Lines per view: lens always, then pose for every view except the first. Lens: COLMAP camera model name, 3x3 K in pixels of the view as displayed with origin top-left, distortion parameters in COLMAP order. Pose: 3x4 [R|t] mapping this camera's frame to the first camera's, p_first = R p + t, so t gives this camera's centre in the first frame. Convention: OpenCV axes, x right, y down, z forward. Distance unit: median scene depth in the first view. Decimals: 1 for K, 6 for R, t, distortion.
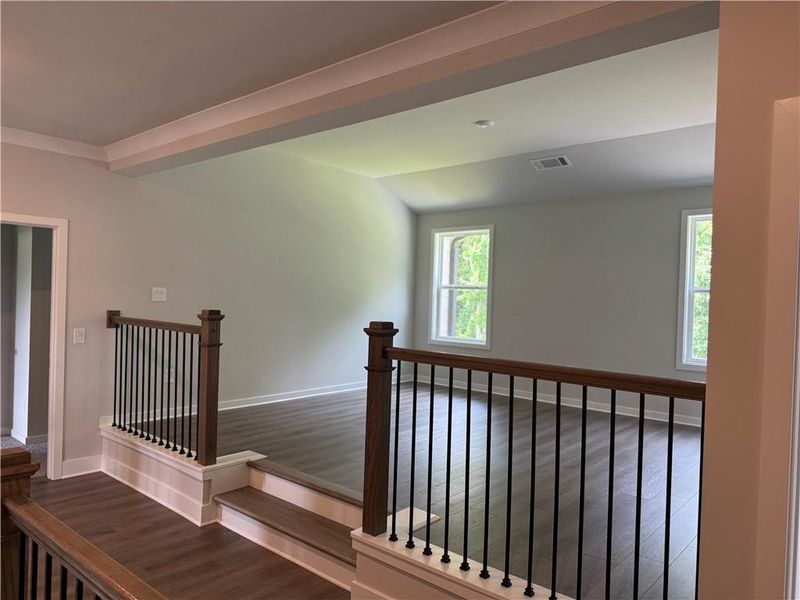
lens RADIAL K [[557.6, 0, 403.2], [0, 557.6, 300.2], [0, 0, 1]] dist [0.121438, -0.175774]
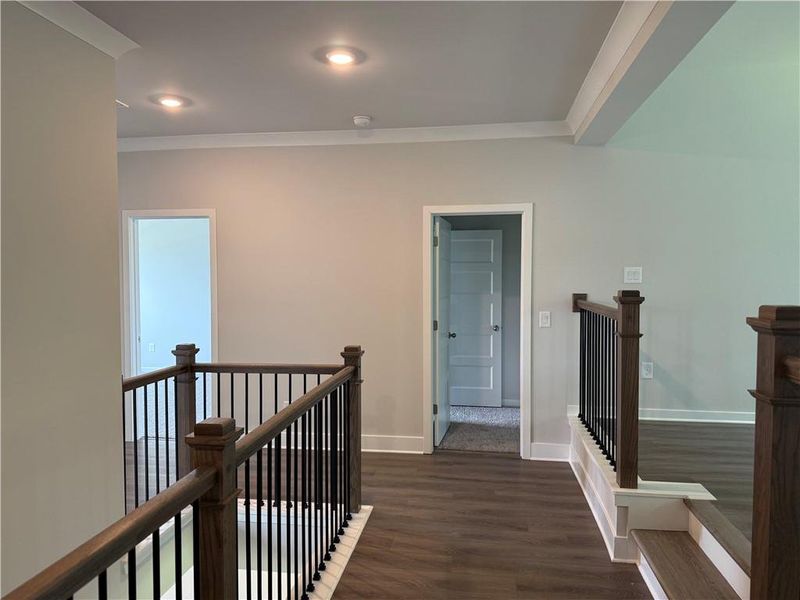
lens RADIAL K [[572.4, 0, 415.6], [0, 572.4, 296.7], [0, 0, 1]] dist [0.005567, 0.000666]
pose [[0.547781, 0.001080, -0.836621, 0.153175], [0.010391, 0.999913, 0.008095, 0.015811], [0.836557, -0.013127, 0.547722, 0.307897]]
